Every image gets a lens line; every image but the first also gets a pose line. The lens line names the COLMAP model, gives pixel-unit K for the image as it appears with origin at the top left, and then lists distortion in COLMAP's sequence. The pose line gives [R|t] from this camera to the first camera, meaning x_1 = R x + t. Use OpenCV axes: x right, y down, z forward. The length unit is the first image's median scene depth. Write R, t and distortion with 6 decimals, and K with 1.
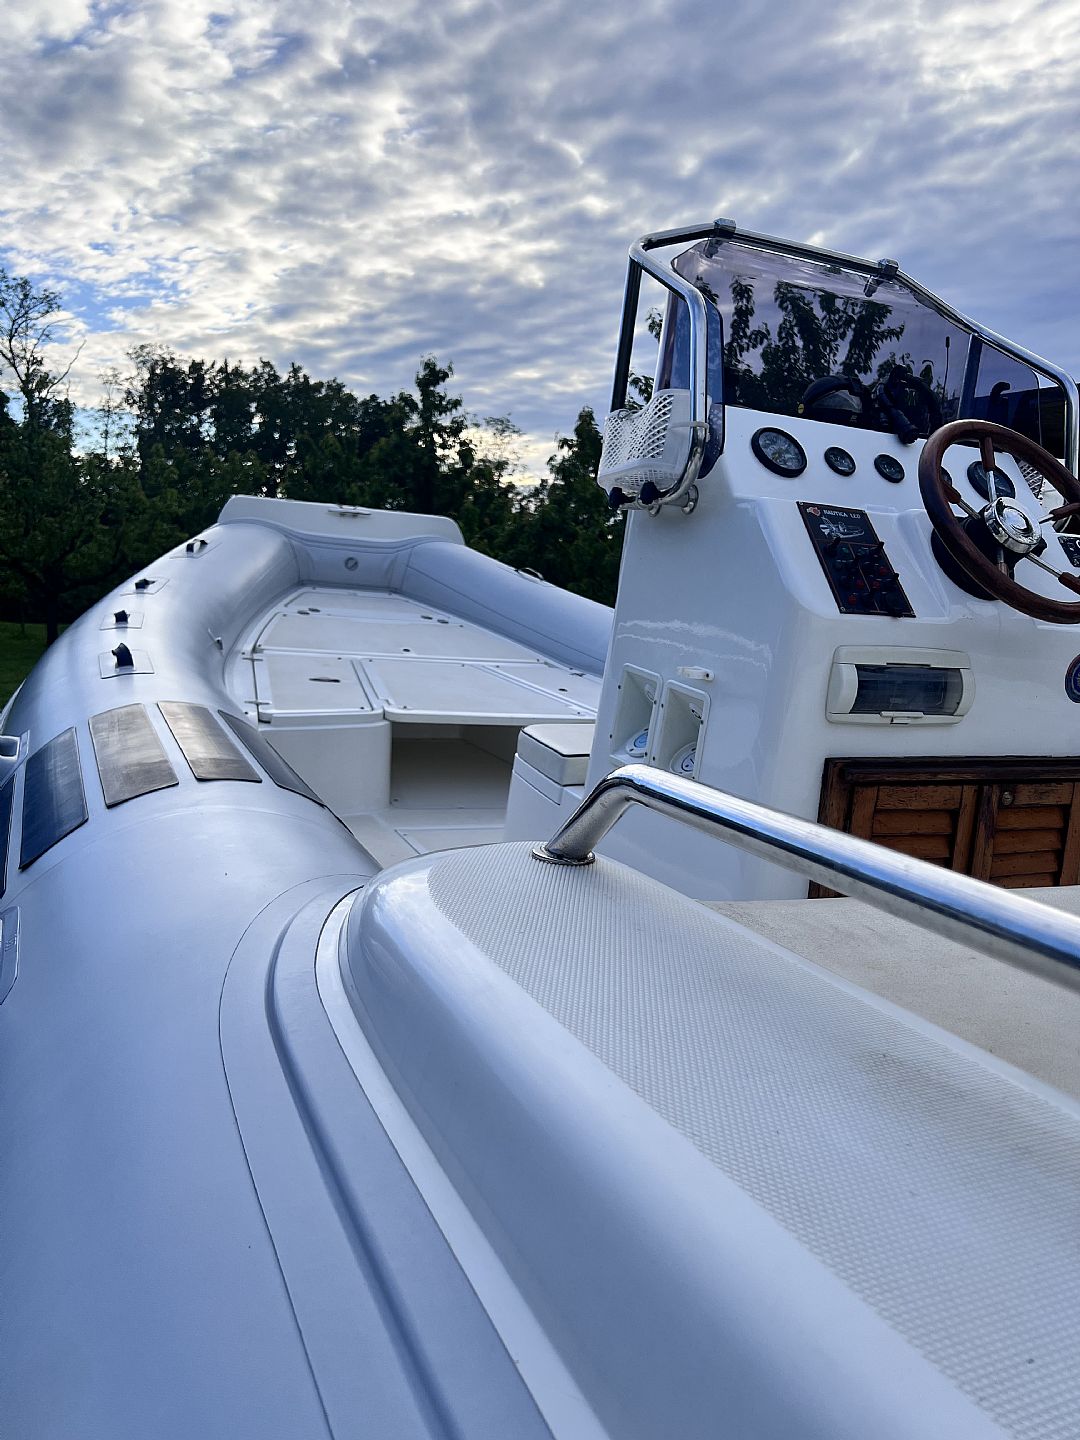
lens RADIAL K [[1086.2, 0, 540.3], [0, 1086.2, 758.0], [0, 0, 1]] dist [0.007423, -0.011825]
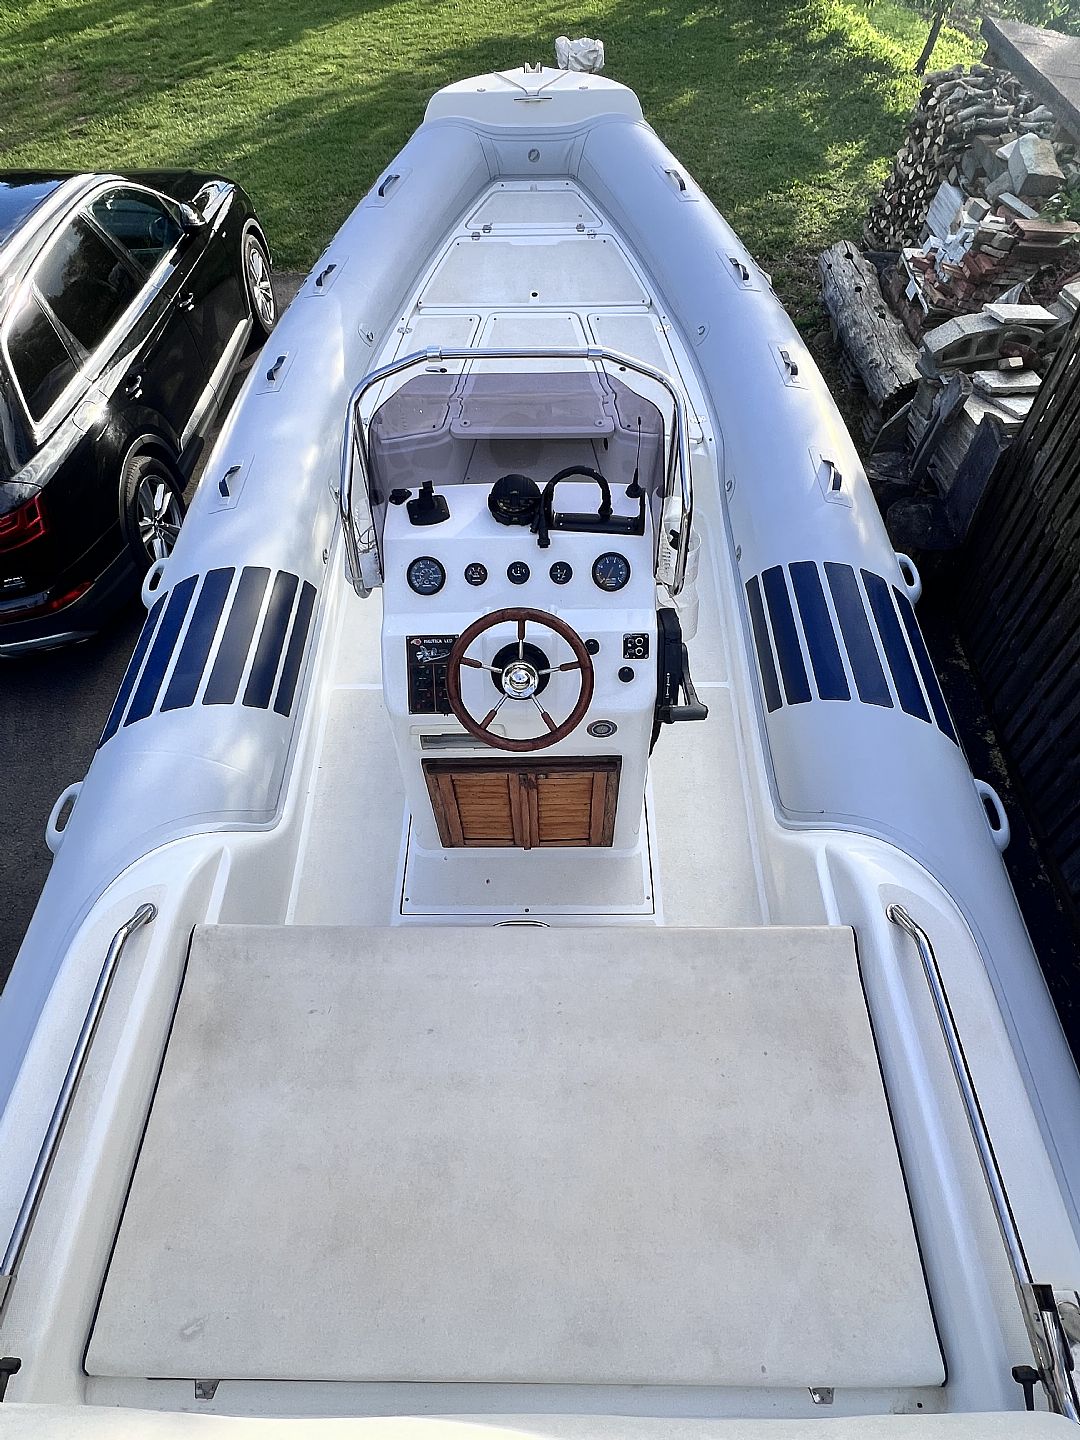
lens RADIAL K [[797.4, 0, 538.8], [0, 797.4, 713.8], [0, 0, 1]] dist [-0.002703, 0.001865]
pose [[0.905133, 0.276493, -0.322934, 0.080639], [0.015950, 0.736993, 0.675713, -0.092302], [0.424830, -0.616760, 0.662666, 0.017433]]
